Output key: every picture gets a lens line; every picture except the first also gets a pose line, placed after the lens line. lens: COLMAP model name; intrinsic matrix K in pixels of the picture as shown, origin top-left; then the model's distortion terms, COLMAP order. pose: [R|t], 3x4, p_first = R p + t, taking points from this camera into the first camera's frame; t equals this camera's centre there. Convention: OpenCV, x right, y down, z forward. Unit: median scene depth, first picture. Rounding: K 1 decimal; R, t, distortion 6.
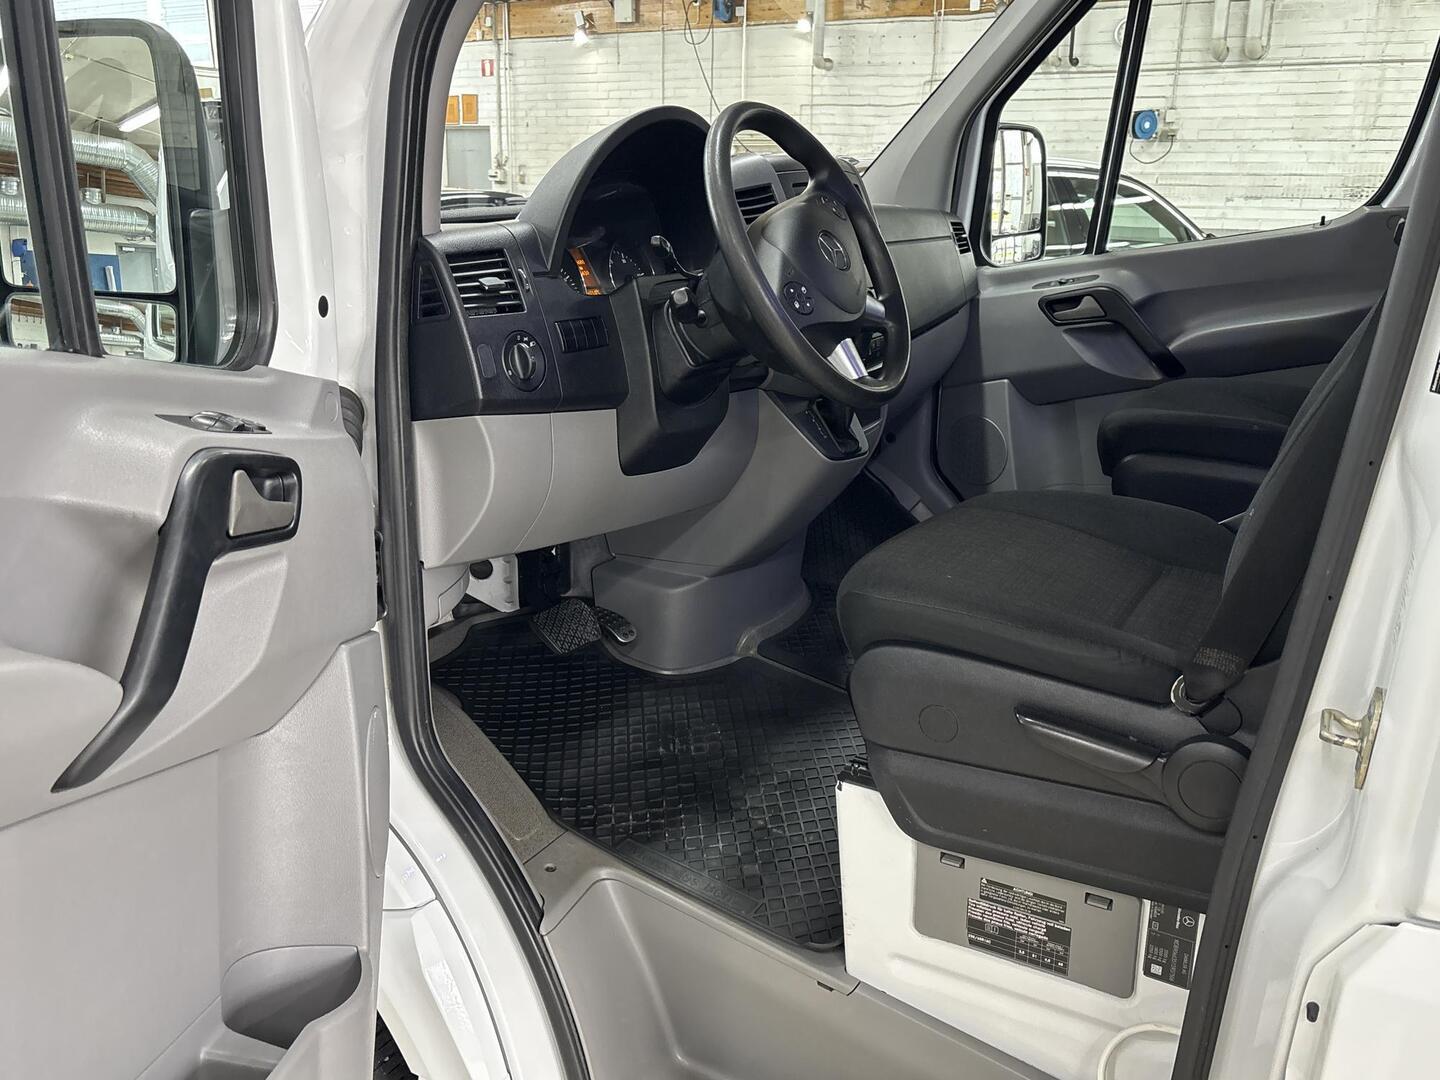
lens RADIAL K [[1161.6, 0, 719.5], [0, 1161.6, 515.0], [0, 0, 1]] dist [0.146827, -0.175095]
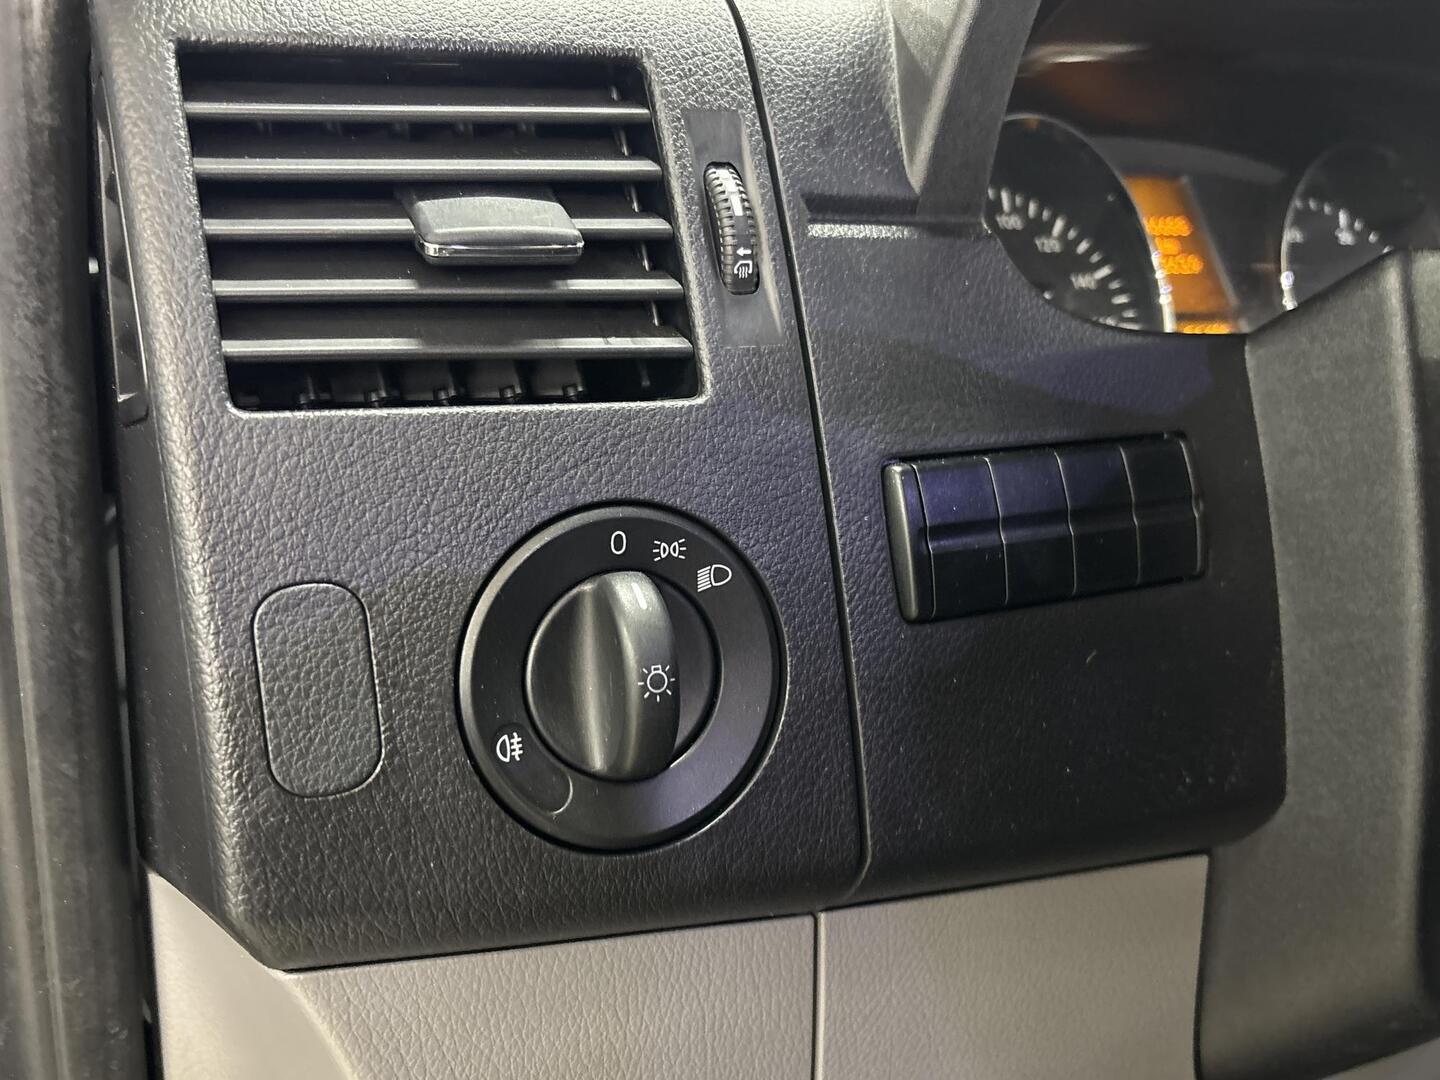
lens RADIAL K [[1204.7, 0, 712.5], [0, 1204.7, 535.1], [0, 0, 1]] dist [0.069999, -0.119275]
pose [[0.858142, 0.137392, -0.494687, -0.062821], [-0.148373, 0.988781, 0.017235, -0.141606], [0.491505, 0.058608, 0.868900, 0.761613]]
